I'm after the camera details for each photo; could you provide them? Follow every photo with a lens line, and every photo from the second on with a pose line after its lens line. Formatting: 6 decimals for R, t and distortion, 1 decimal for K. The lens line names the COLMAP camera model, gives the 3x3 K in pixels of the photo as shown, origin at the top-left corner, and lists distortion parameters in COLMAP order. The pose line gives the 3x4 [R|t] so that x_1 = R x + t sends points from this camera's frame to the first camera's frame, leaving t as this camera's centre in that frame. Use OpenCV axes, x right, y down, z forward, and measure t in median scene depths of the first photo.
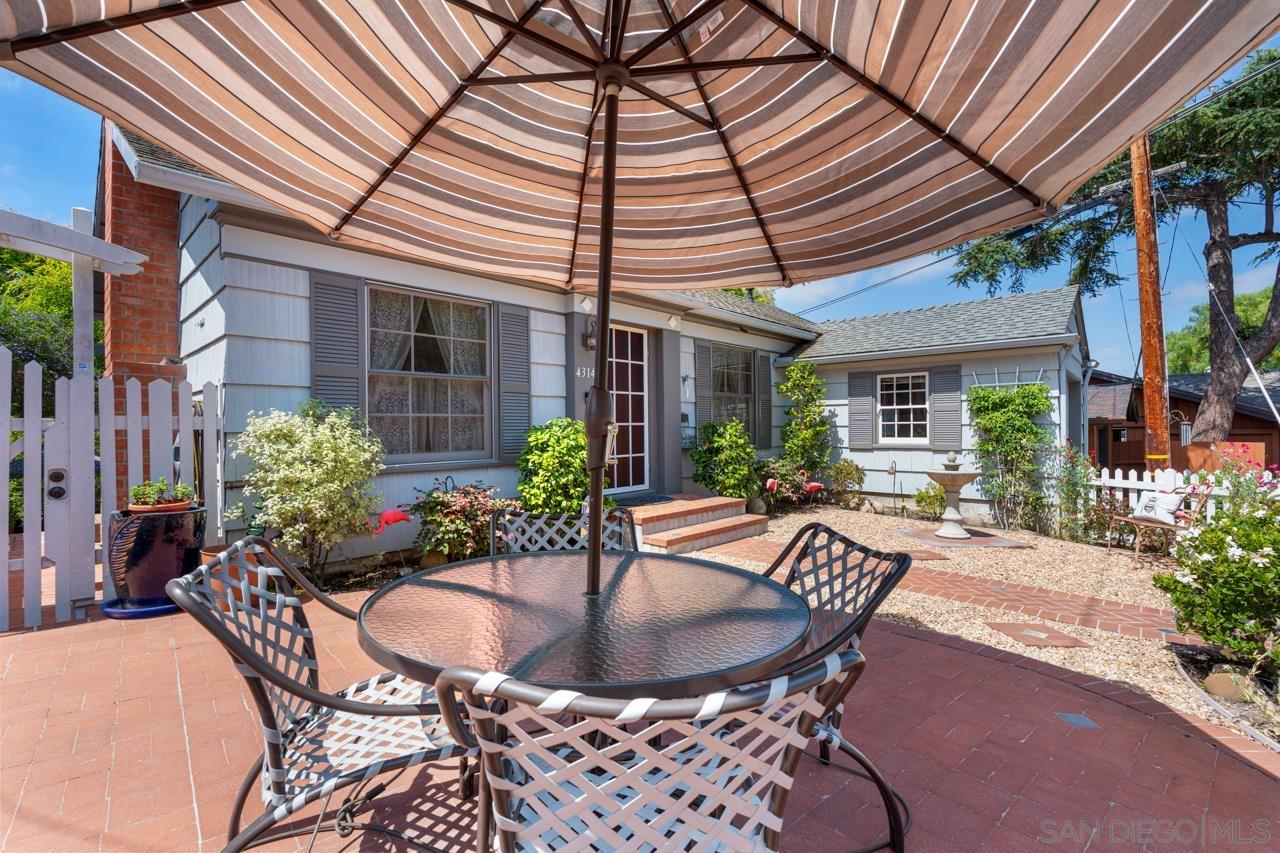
lens RADIAL K [[560.2, 0, 640.0], [0, 560.2, 426.5], [0, 0, 1]] dist [0.000018, -0.000253]
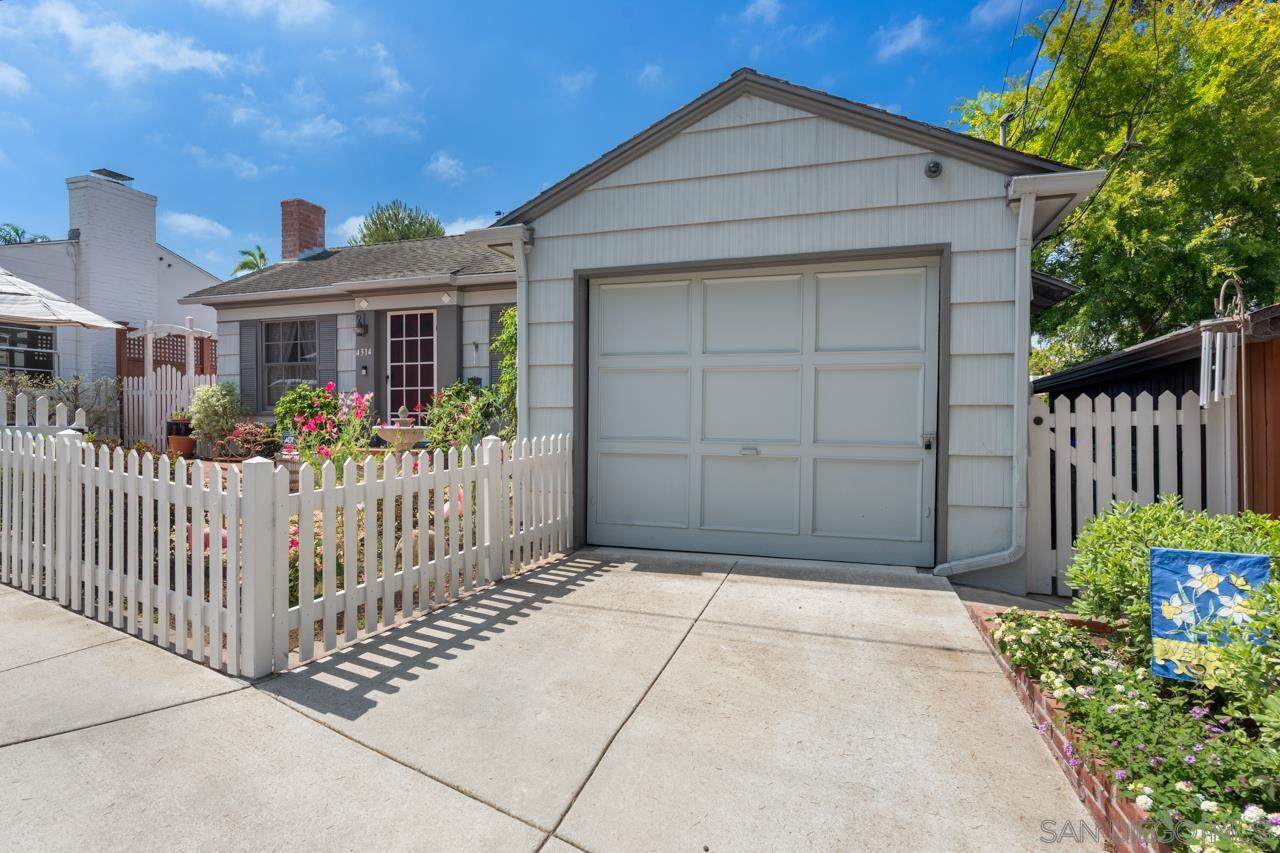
lens RADIAL K [[672.7, 0, 639.9], [0, 672.7, 431.0], [0, 0, 1]] dist [0.001526, 0.000572]
pose [[0.408828, 0.026325, -0.912232, 1.506283], [-0.001045, 0.999597, 0.028378, 0.046375], [0.912611, -0.010648, 0.408691, 0.811917]]
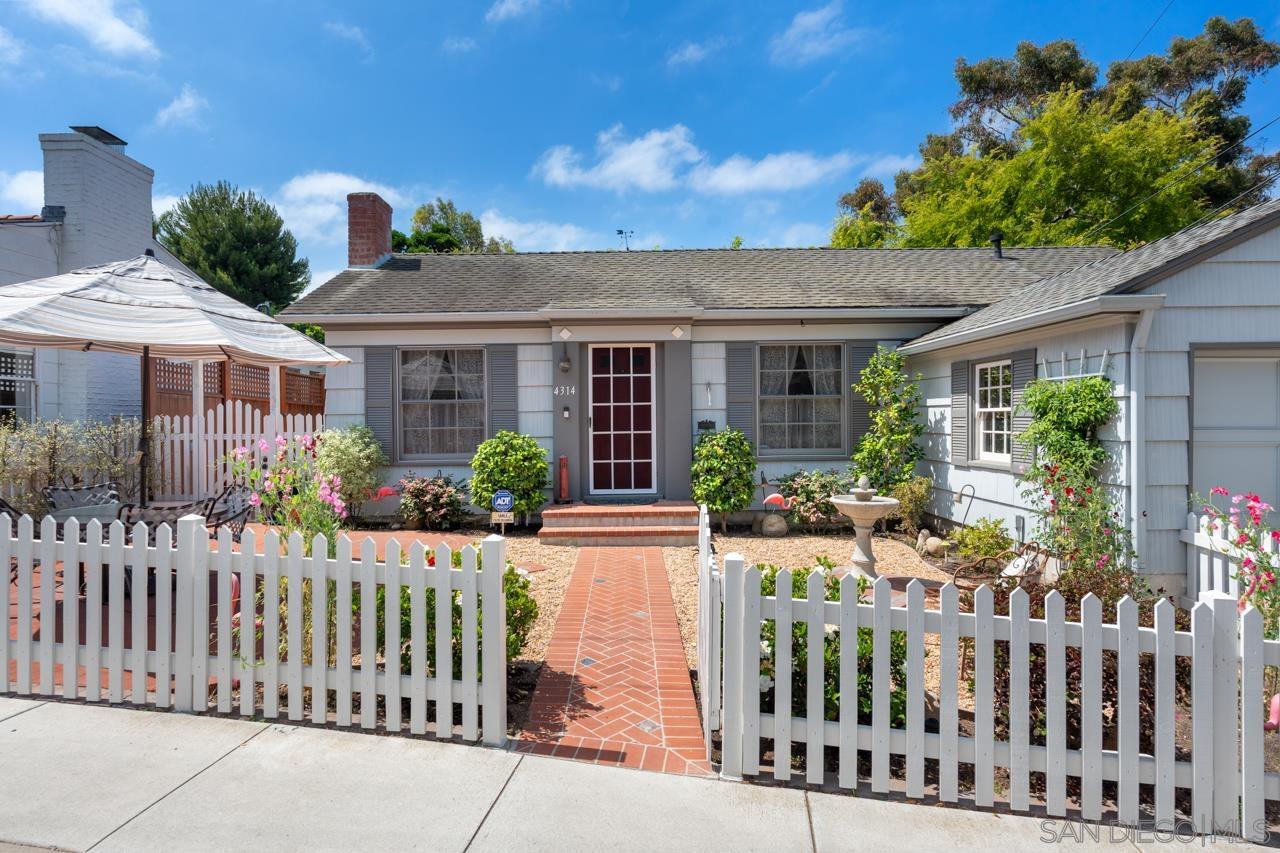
lens RADIAL K [[664.4, 0, 640.0], [0, 664.4, 426.5], [0, 0, 1]] dist [-0.001779, -0.000554]
pose [[0.682546, 0.007340, -0.730805, 0.910875], [0.007968, 0.999815, 0.017484, -0.037140], [0.730799, -0.017757, 0.682362, 0.125785]]
